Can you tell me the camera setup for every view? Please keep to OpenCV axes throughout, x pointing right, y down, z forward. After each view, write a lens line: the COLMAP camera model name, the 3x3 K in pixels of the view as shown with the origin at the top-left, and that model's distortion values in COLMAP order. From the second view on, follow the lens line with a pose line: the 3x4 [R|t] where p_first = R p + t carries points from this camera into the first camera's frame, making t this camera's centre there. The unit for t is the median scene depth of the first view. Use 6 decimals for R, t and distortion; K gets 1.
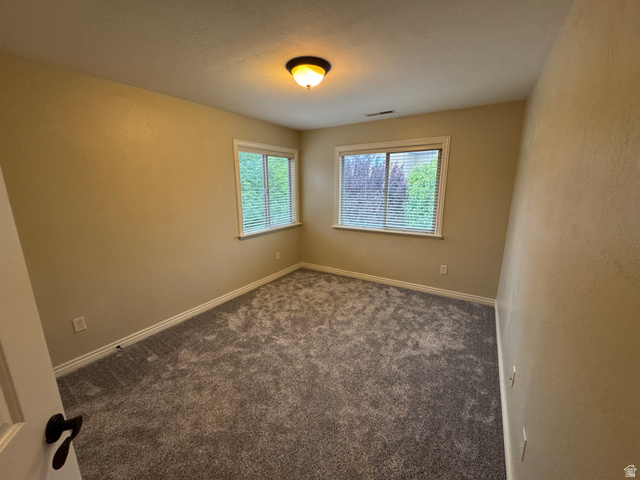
lens RADIAL K [[256.1, 0, 320.0], [0, 256.1, 240.0], [0, 0, 1]] dist [-0.001572, 0.000649]
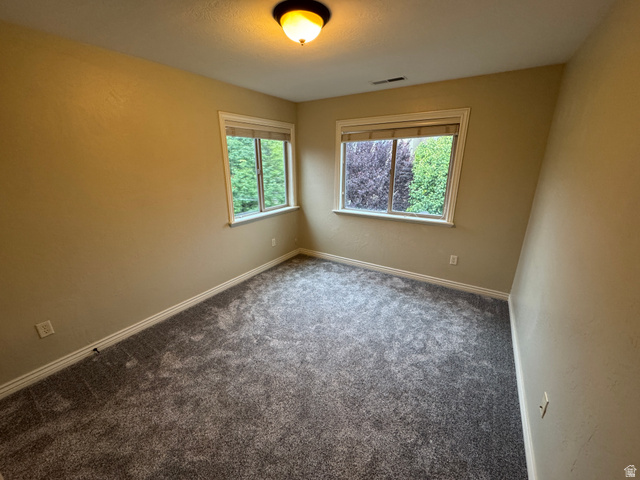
lens RADIAL K [[256.1, 0, 320.0], [0, 256.1, 240.0], [0, 0, 1]] dist [-0.001572, 0.000649]
pose [[0.999989, 0.003128, -0.003515, 0.010559], [-0.002809, 0.996183, 0.087250, -0.046383], [0.003775, -0.087239, 0.996180, 0.121472]]
